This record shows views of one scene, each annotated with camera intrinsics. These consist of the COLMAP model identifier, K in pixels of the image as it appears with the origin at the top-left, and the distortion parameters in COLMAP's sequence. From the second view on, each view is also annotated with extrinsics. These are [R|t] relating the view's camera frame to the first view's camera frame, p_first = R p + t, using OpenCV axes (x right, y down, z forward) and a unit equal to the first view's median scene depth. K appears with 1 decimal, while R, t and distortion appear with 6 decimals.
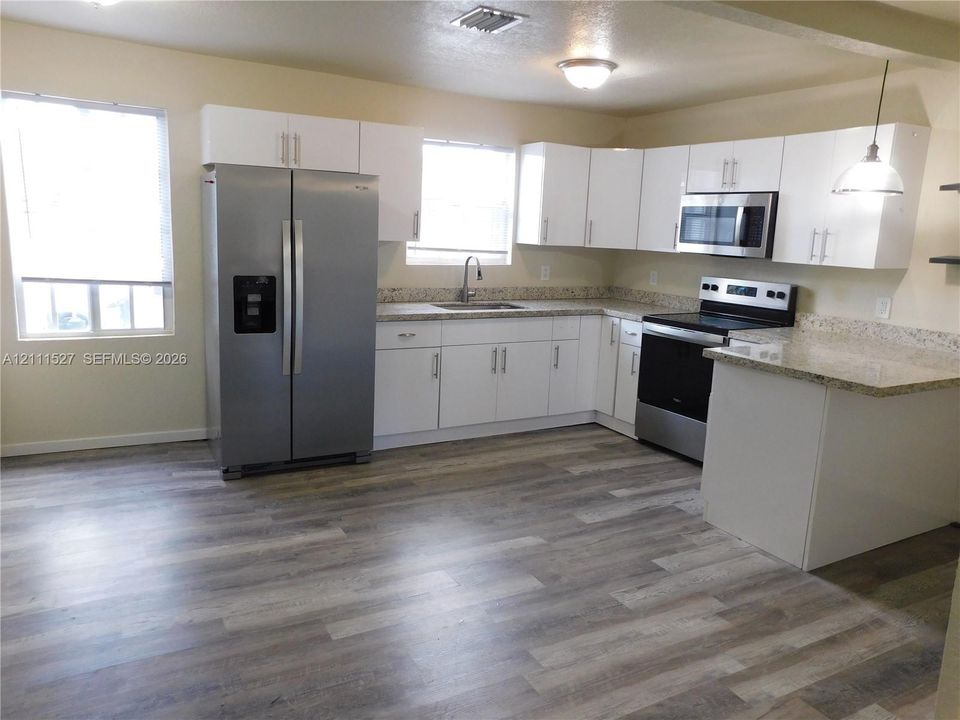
lens RADIAL K [[680.4, 0, 480.4], [0, 680.4, 355.9], [0, 0, 1]] dist [-0.049254, 0.061693]
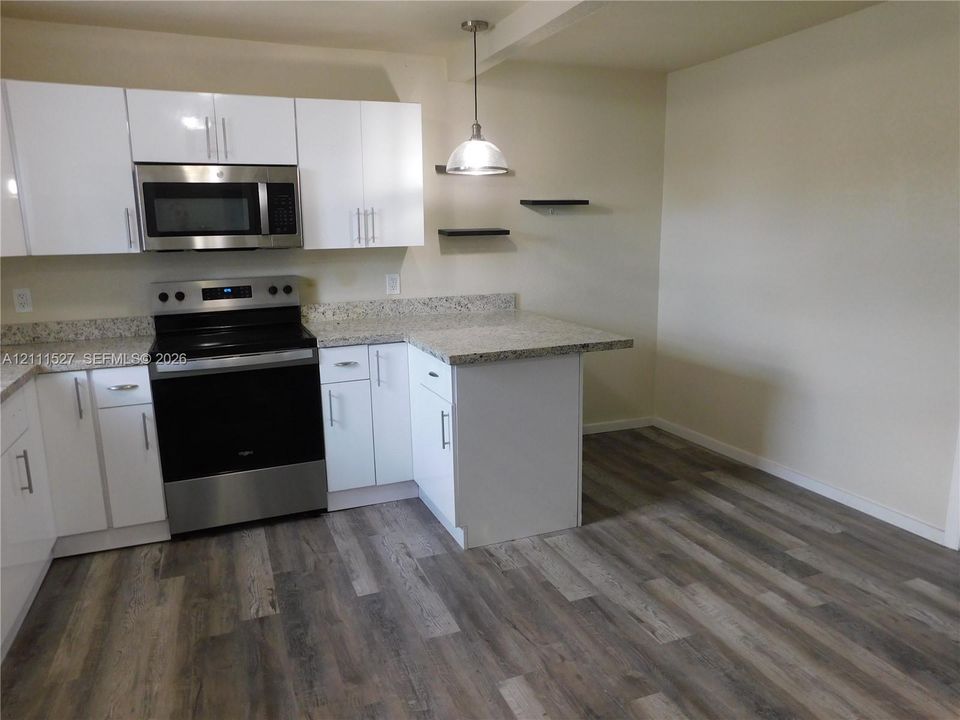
lens RADIAL K [[680.4, 0, 480.4], [0, 680.4, 355.9], [0, 0, 1]] dist [-0.049254, 0.061693]
pose [[0.140934, -0.229663, 0.963012, -0.390408], [0.207026, 0.958052, 0.198182, -0.141093], [-0.968131, 0.171438, 0.182568, 0.689399]]
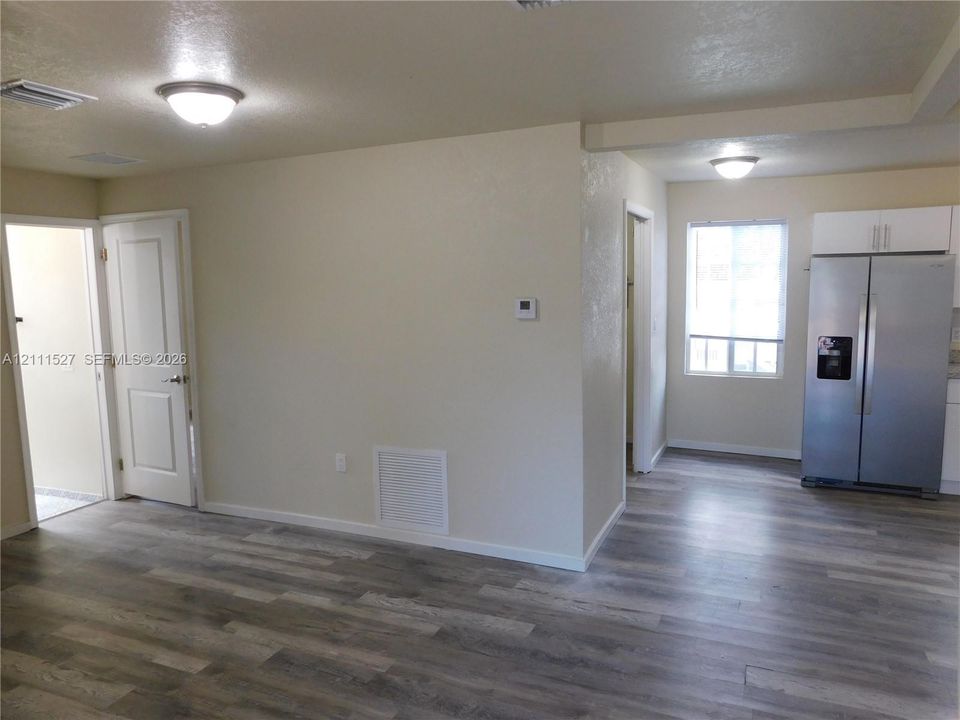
lens RADIAL K [[680.4, 0, 480.4], [0, 680.4, 355.9], [0, 0, 1]] dist [-0.049254, 0.061693]
pose [[0.599772, 0.038652, -0.799237, 0.299610], [-0.106993, 0.993737, -0.032232, 0.036821], [0.792986, 0.104845, 0.600151, -0.344878]]
